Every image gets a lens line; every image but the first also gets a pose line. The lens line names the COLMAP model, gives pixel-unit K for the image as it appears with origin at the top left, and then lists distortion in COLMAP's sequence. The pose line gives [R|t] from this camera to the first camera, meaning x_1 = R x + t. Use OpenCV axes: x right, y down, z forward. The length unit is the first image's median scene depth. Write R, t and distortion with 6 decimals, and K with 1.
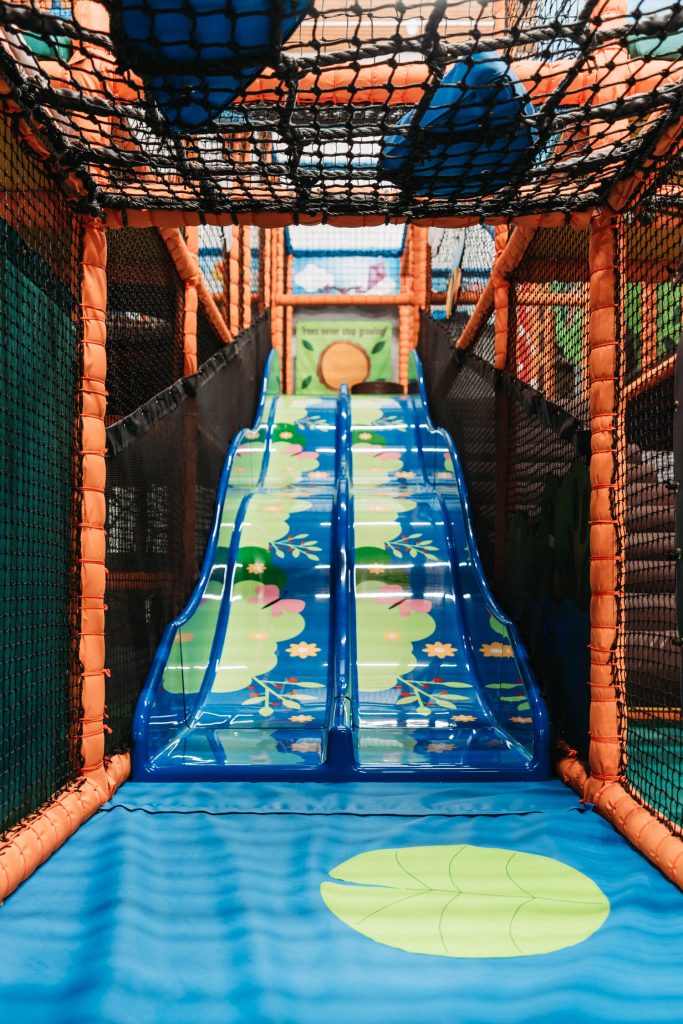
lens RADIAL K [[782.4, 0, 341.5], [0, 782.4, 512.0], [0, 0, 1]] dist [0.005201, -0.006477]
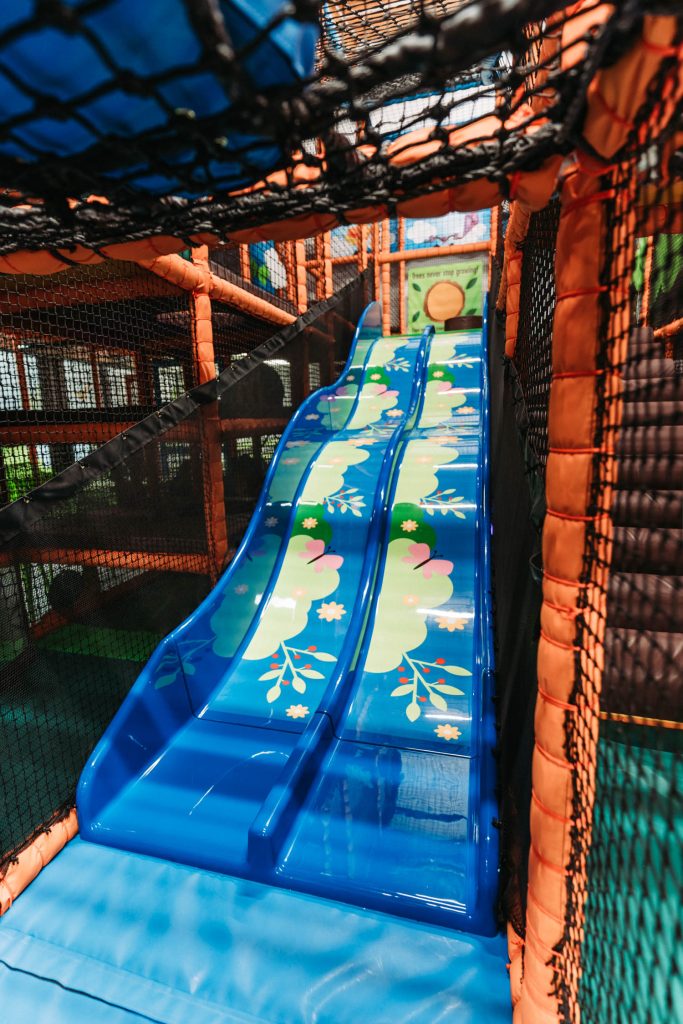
lens RADIAL K [[485.7, 0, 337.0], [0, 485.7, 494.5], [0, 0, 1]] dist [0.002903, -0.000451]
pose [[0.965224, 0.004972, -0.261376, 0.122637], [0.049970, 0.977875, 0.203135, -0.116963], [0.256603, -0.209131, 0.943620, 0.295229]]
